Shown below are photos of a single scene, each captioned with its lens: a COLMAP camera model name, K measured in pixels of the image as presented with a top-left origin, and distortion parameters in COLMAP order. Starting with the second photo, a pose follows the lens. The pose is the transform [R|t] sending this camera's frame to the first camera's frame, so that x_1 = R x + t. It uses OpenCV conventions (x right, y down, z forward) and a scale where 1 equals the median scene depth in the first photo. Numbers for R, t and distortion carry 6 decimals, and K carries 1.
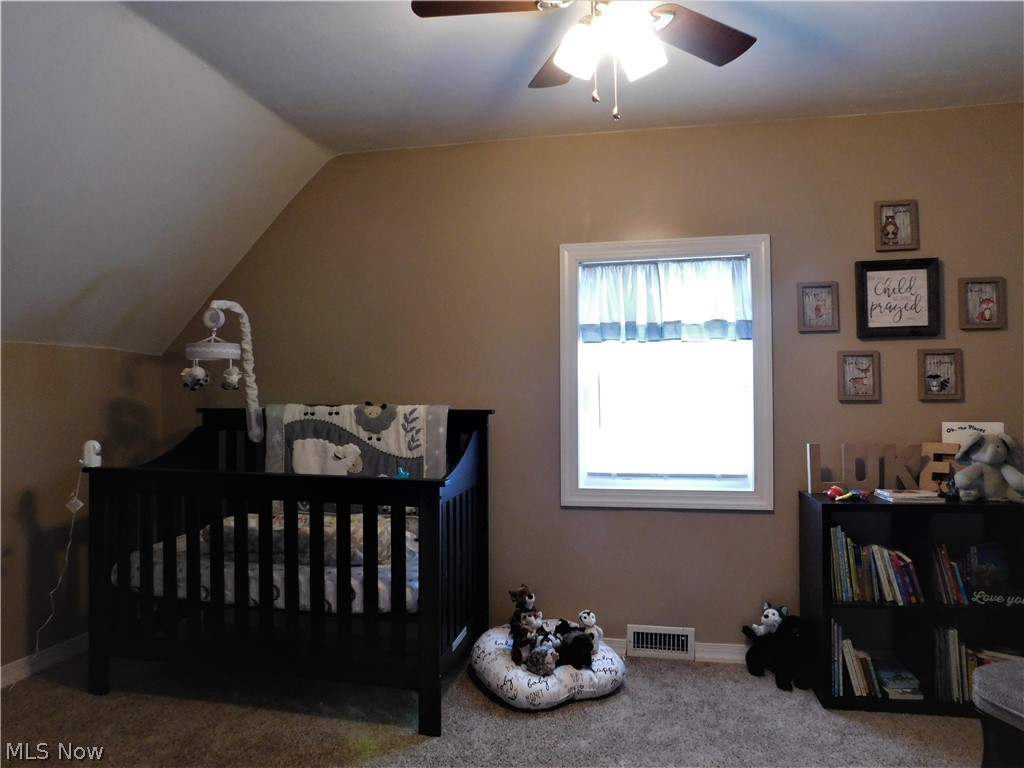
lens RADIAL K [[706.5, 0, 511.3], [0, 706.5, 384.3], [0, 0, 1]] dist [-0.037952, 0.010665]
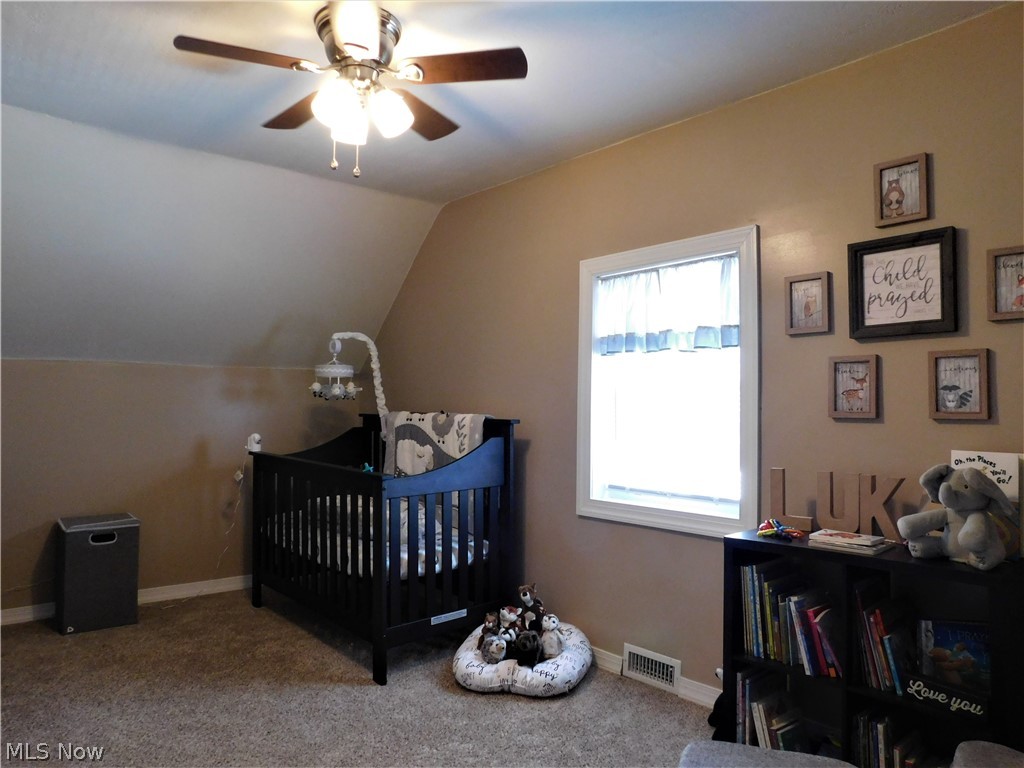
lens RADIAL K [[706.5, 0, 508.2], [0, 706.5, 386.6], [0, 0, 1]] dist [-0.037952, 0.010665]
pose [[0.794541, -0.004666, -0.607193, 0.667783], [-0.002793, 0.999932, -0.011338, -0.002834], [0.607204, 0.010704, 0.794474, 0.130291]]
